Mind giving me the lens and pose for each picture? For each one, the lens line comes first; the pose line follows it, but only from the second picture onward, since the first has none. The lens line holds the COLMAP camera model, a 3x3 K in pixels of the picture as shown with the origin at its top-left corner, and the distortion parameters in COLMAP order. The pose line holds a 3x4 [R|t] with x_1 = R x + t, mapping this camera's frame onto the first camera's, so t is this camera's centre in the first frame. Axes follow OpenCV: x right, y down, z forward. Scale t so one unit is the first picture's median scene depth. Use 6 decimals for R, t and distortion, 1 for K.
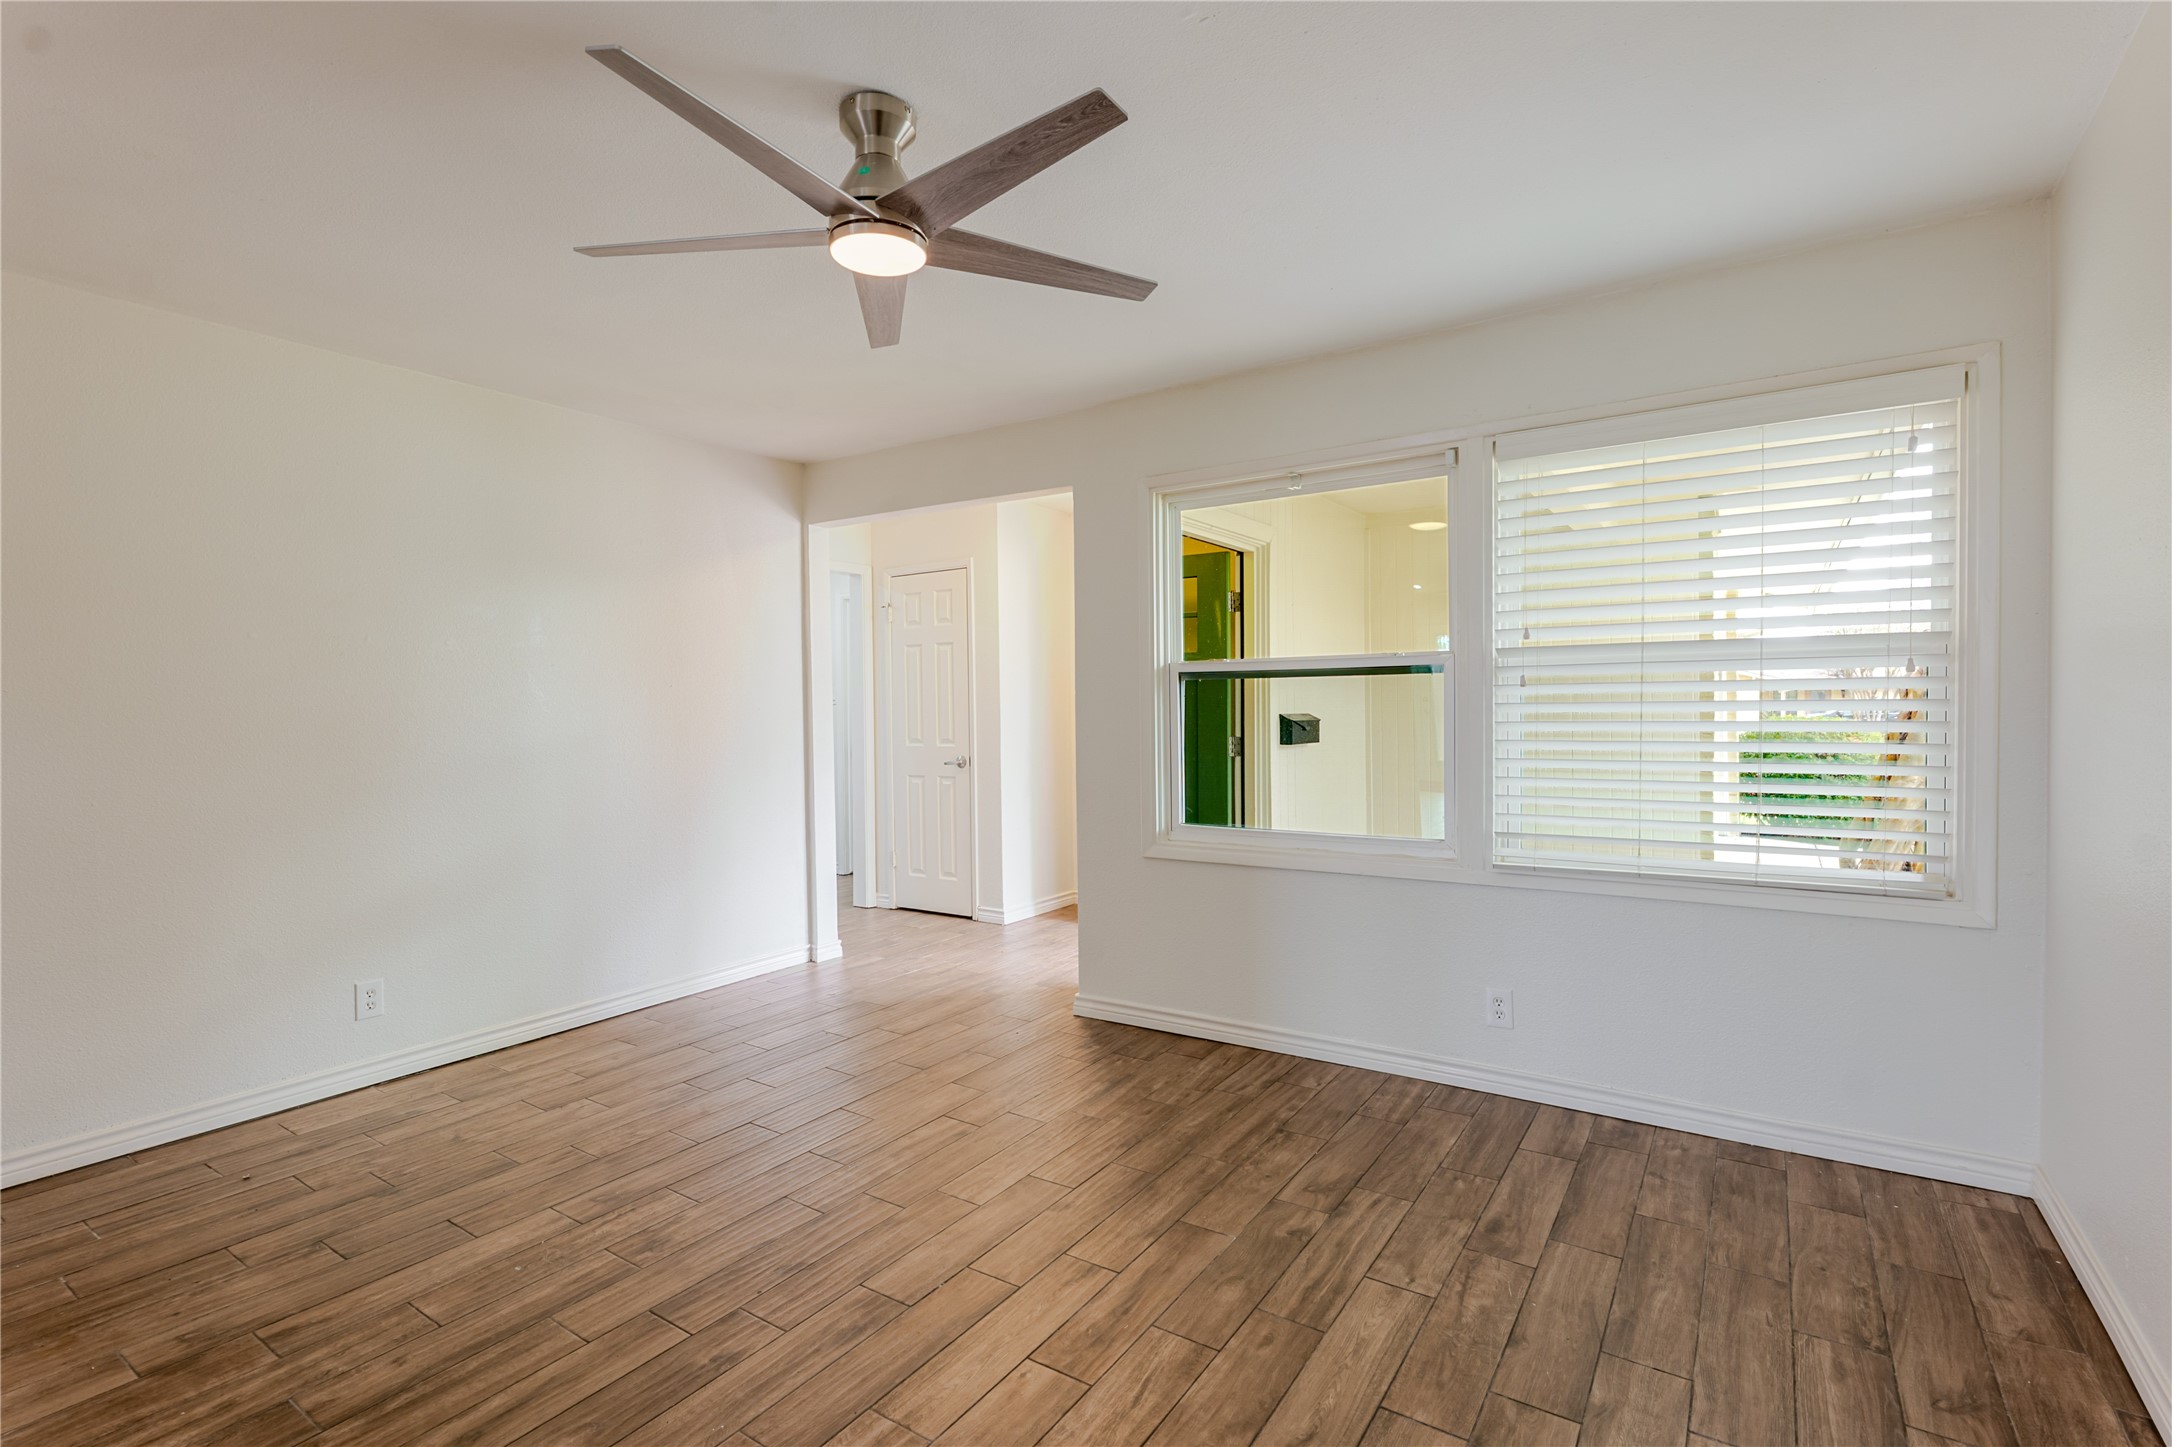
lens RADIAL K [[998.7, 0, 1092.3], [0, 998.7, 718.0], [0, 0, 1]] dist [-0.004638, 0.000586]
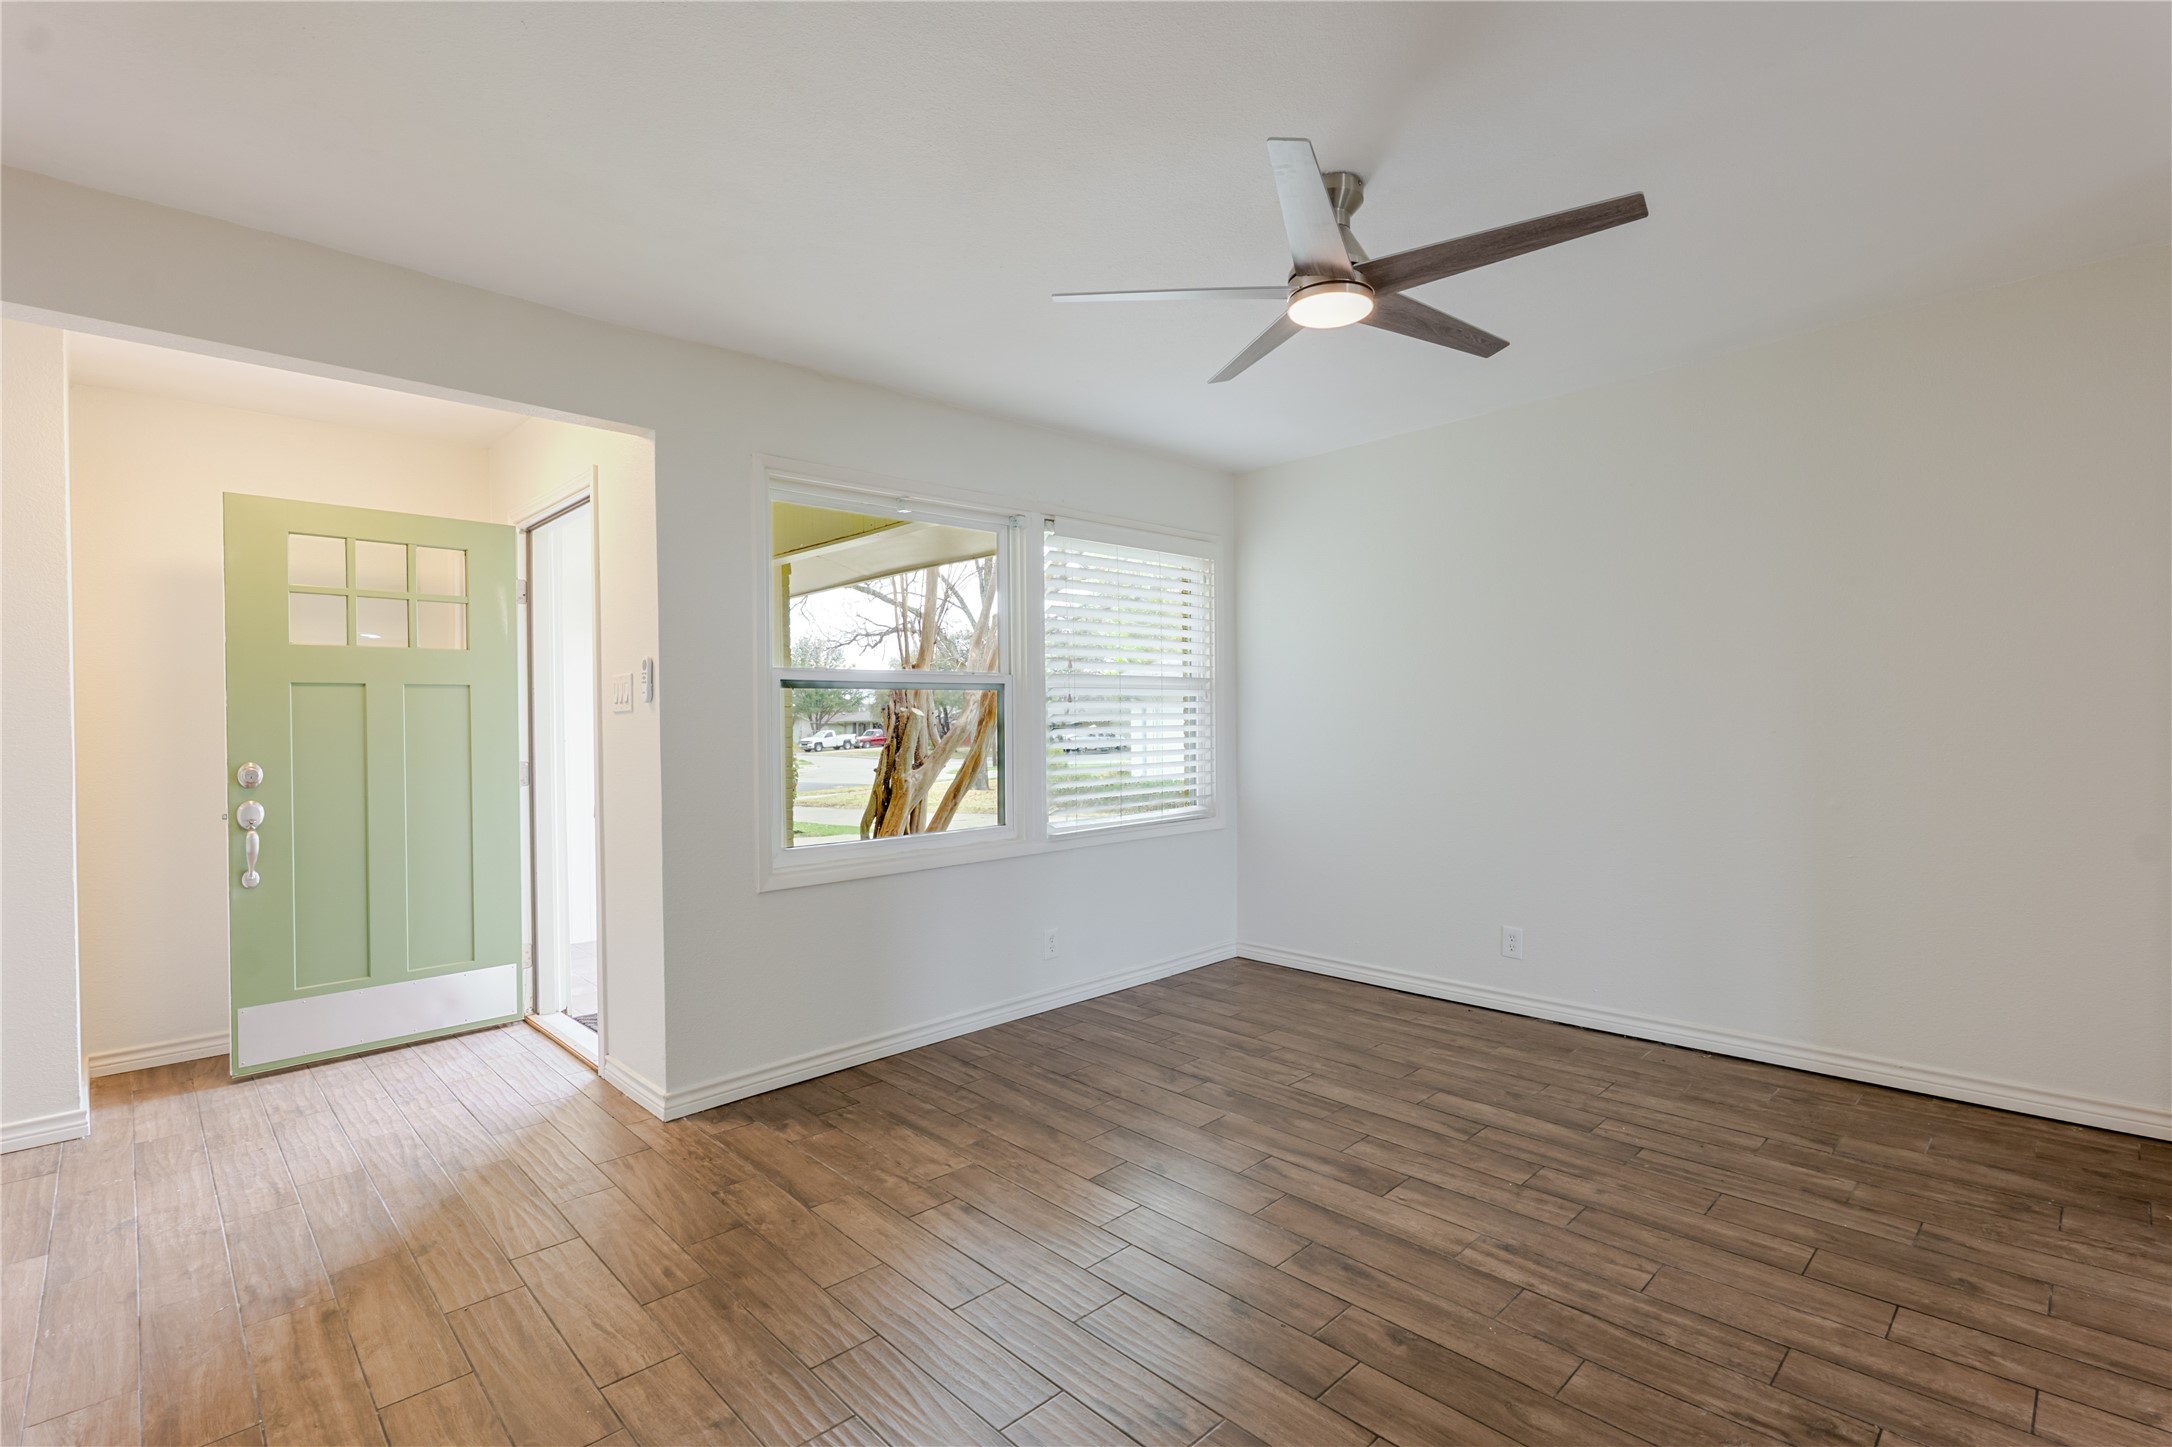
lens RADIAL K [[998.7, 0, 1092.1], [0, 998.7, 722.2], [0, 0, 1]] dist [-0.004638, 0.000586]
pose [[0.212818, 0.003798, 0.977084, -1.071862], [0.022024, 0.999720, -0.008683, 0.010787], [-0.976844, 0.023367, 0.212675, 0.800623]]
